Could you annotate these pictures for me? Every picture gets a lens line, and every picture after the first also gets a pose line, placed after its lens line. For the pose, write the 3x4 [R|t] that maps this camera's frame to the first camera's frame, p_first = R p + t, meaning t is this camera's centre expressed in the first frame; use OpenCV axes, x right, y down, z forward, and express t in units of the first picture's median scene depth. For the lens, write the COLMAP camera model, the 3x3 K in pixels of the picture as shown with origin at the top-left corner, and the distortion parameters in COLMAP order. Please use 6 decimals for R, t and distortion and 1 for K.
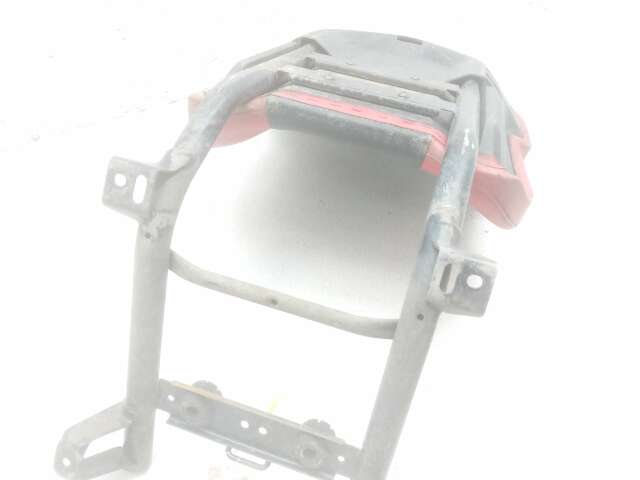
lens RADIAL K [[522.4, 0, 320.0], [0, 522.4, 240.0], [0, 0, 1]] dist [0.092386, -0.120336]
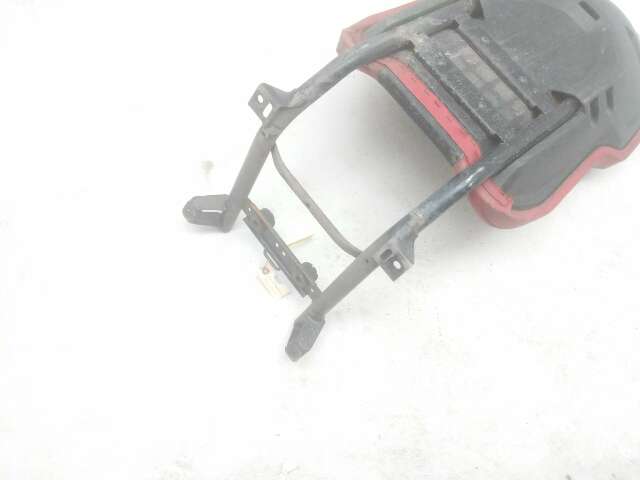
lens RADIAL K [[522.4, 0, 320.0], [0, 522.4, 240.0], [0, 0, 1]] dist [0.092386, -0.120336]
pose [[0.833715, 0.531102, -0.151162, 0.231545], [-0.411301, 0.779923, 0.471754, -0.545677], [0.368444, -0.331135, 0.868676, -0.452861]]
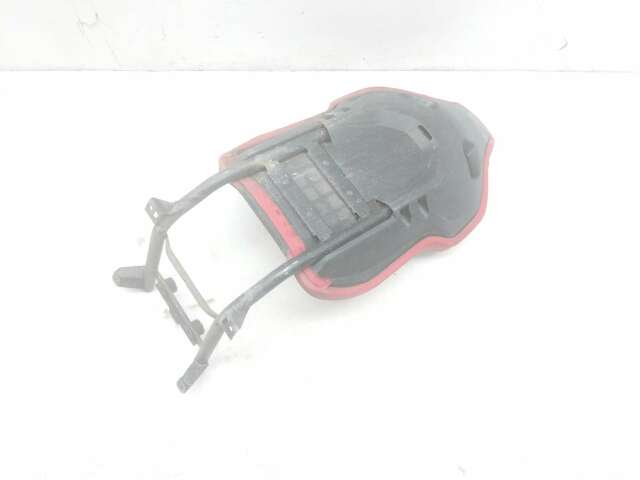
lens RADIAL K [[522.4, 0, 320.0], [0, 522.4, 240.0], [0, 0, 1]] dist [0.092386, -0.120336]
pose [[0.810241, 0.541827, -0.223457, 0.744527], [-0.408013, 0.795154, 0.448615, -1.202080], [0.420754, -0.272313, 0.865339, -0.683076]]
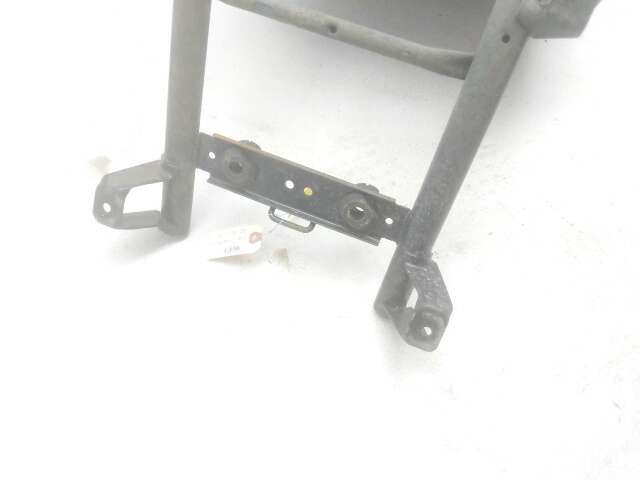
lens RADIAL K [[522.4, 0, 320.0], [0, 522.4, 240.0], [0, 0, 1]] dist [0.092386, -0.120336]
pose [[0.998686, 0.049964, -0.011358, -0.072305], [-0.046238, 0.974311, 0.220408, 0.237617], [0.022079, -0.219594, 0.975342, 0.054216]]
